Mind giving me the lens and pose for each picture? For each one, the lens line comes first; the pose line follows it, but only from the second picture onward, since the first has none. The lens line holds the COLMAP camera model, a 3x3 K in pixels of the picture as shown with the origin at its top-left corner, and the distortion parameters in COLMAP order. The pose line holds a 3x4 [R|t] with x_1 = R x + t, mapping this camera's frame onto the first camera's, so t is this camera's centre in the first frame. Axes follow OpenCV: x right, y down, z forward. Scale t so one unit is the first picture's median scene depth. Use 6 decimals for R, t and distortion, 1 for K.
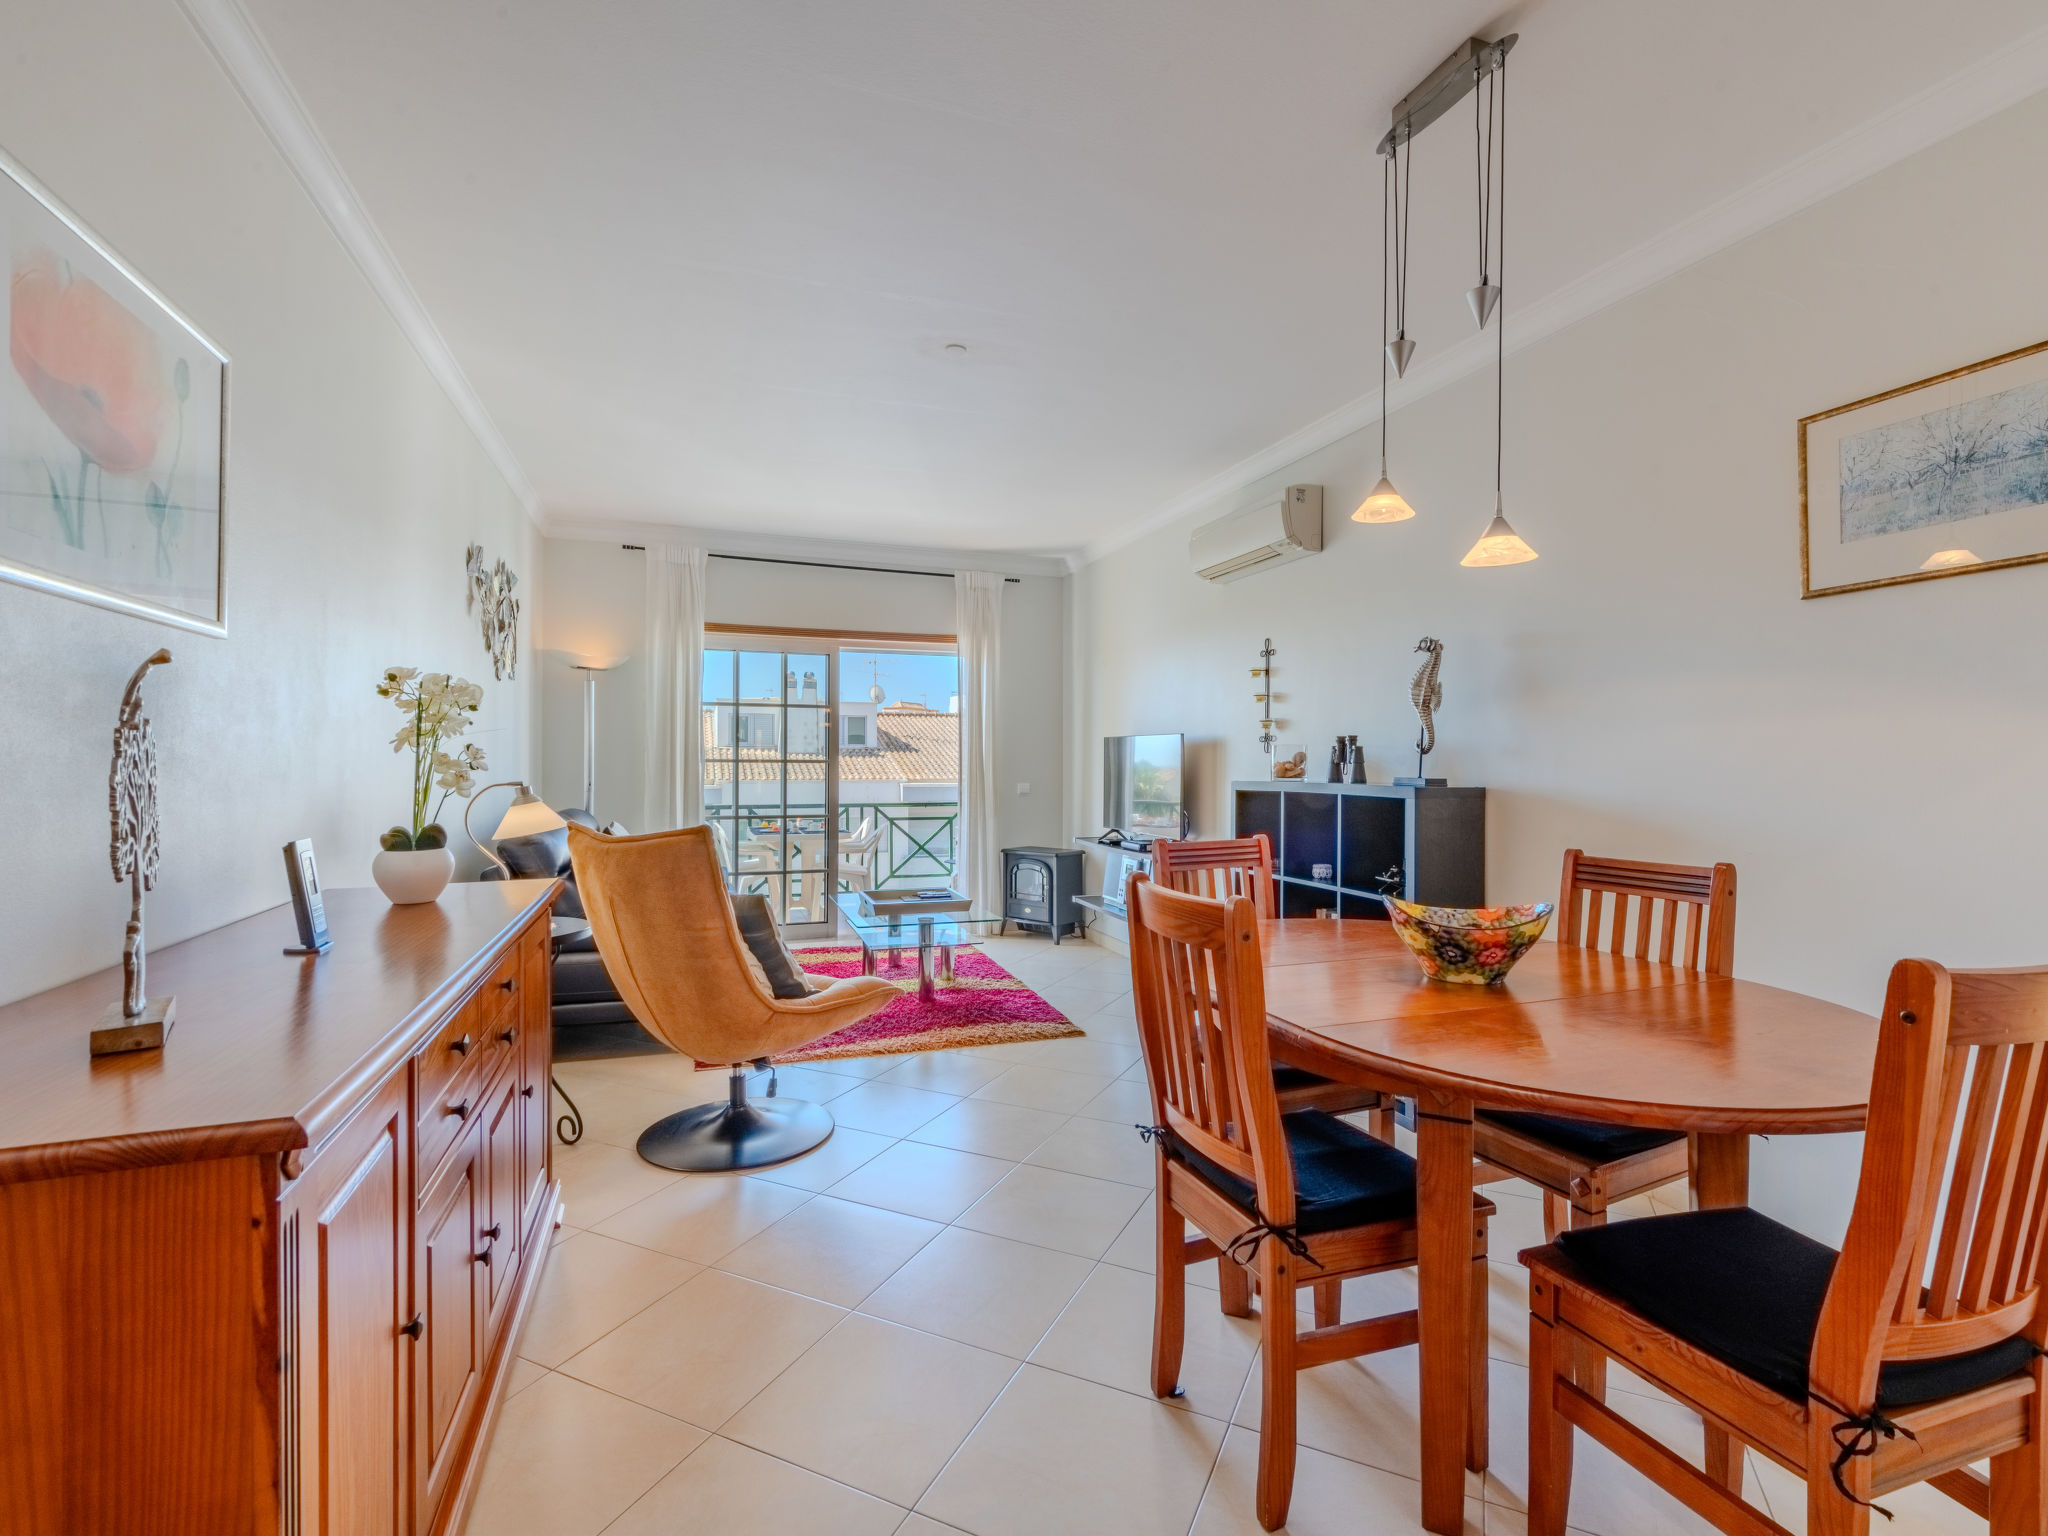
lens RADIAL K [[950.4, 0, 1021.6], [0, 950.4, 772.9], [0, 0, 1]] dist [0.000765, 0.000215]
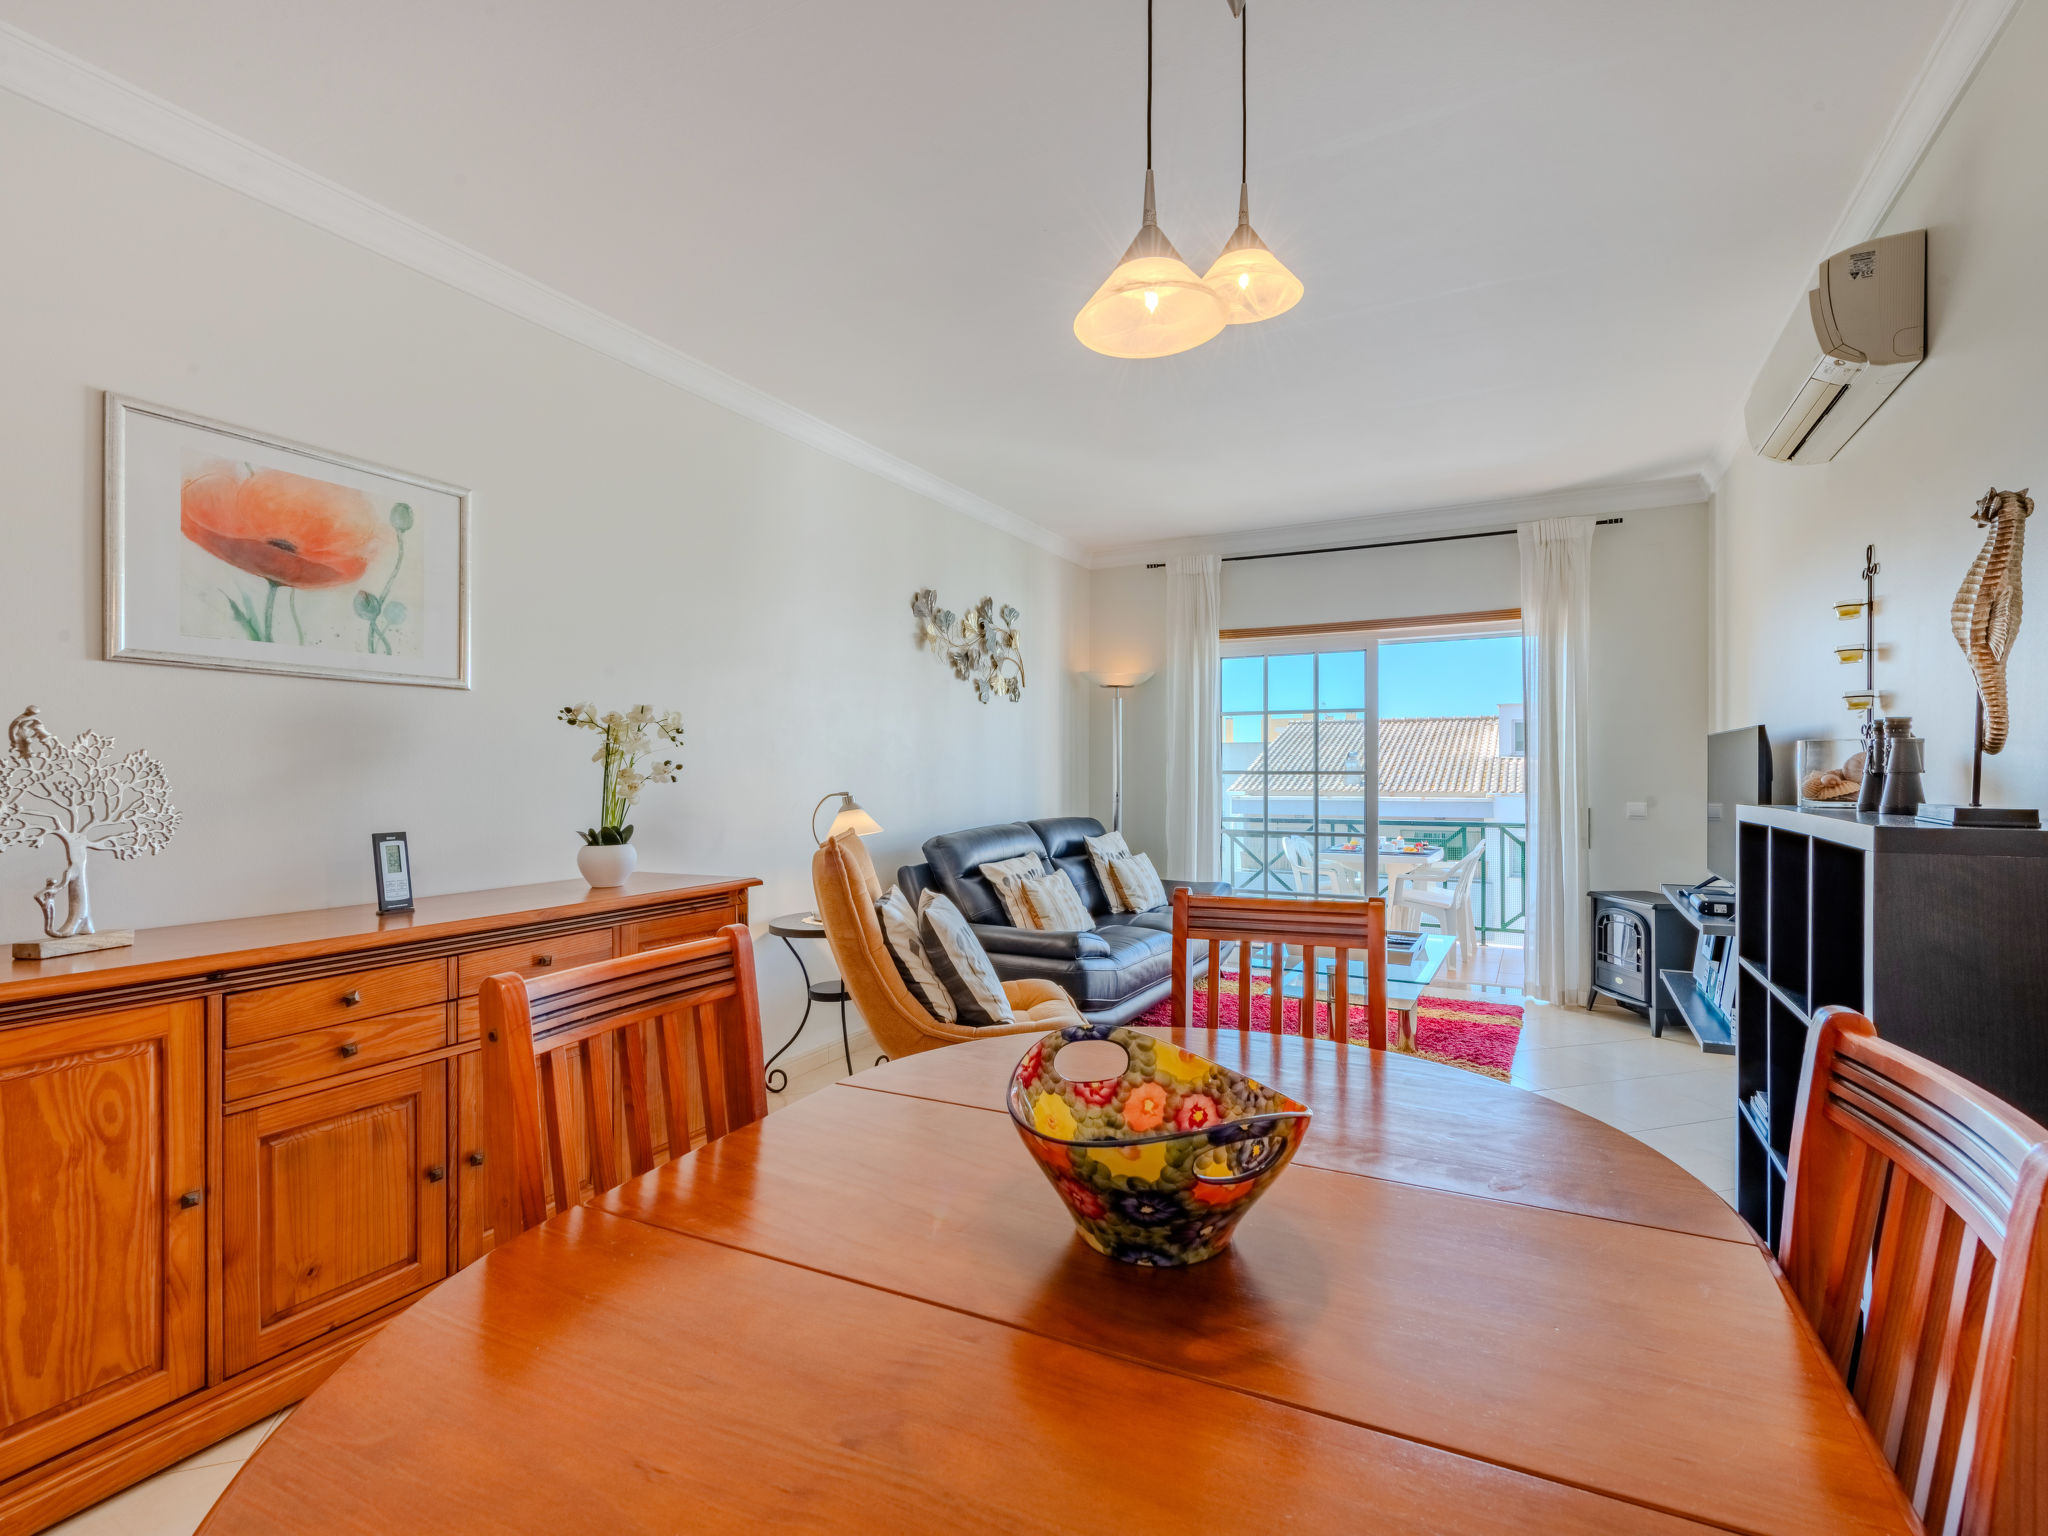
lens RADIAL K [[950.4, 0, 1021.6], [0, 950.4, 772.9], [0, 0, 1]] dist [0.000765, 0.000215]
pose [[0.678015, -0.003115, -0.735041, 0.238804], [-0.004918, 0.999949, -0.008774, -0.002536], [0.735031, 0.009563, 0.677966, 0.197970]]
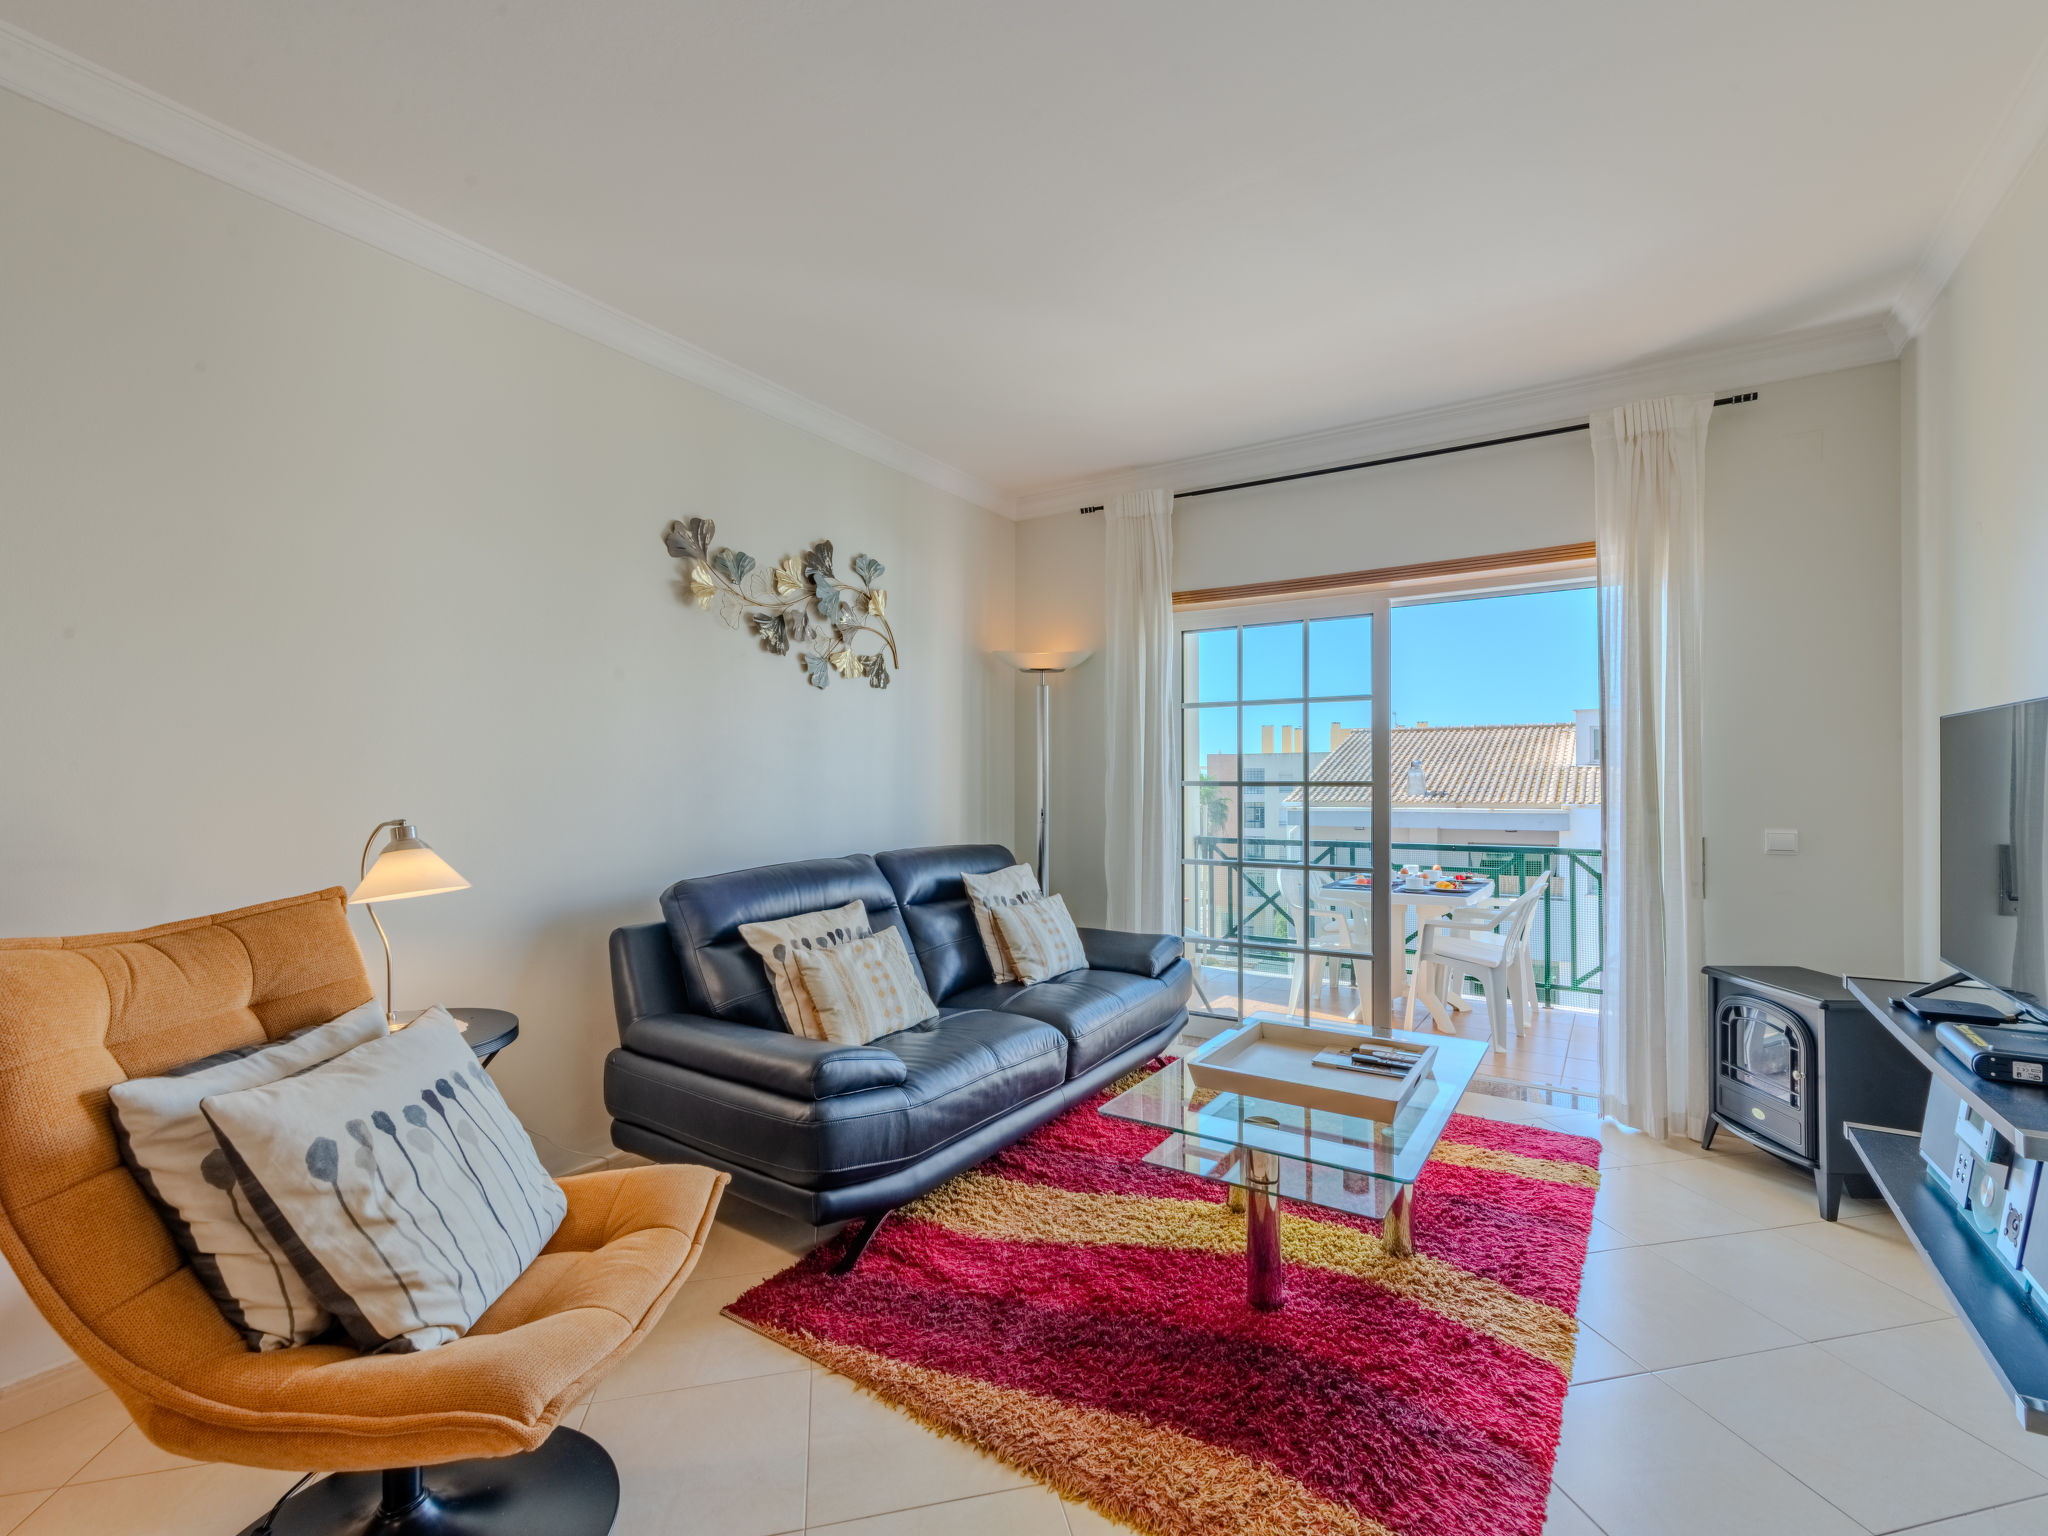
lens RADIAL K [[929.9, 0, 1034.1], [0, 929.9, 780.3], [0, 0, 1]] dist [0.009267, -0.000490]
pose [[0.631003, -0.006383, -0.775754, 0.141801], [-0.003947, 0.999927, -0.011438, -0.006684], [0.775770, 0.010279, 0.630932, 0.478067]]
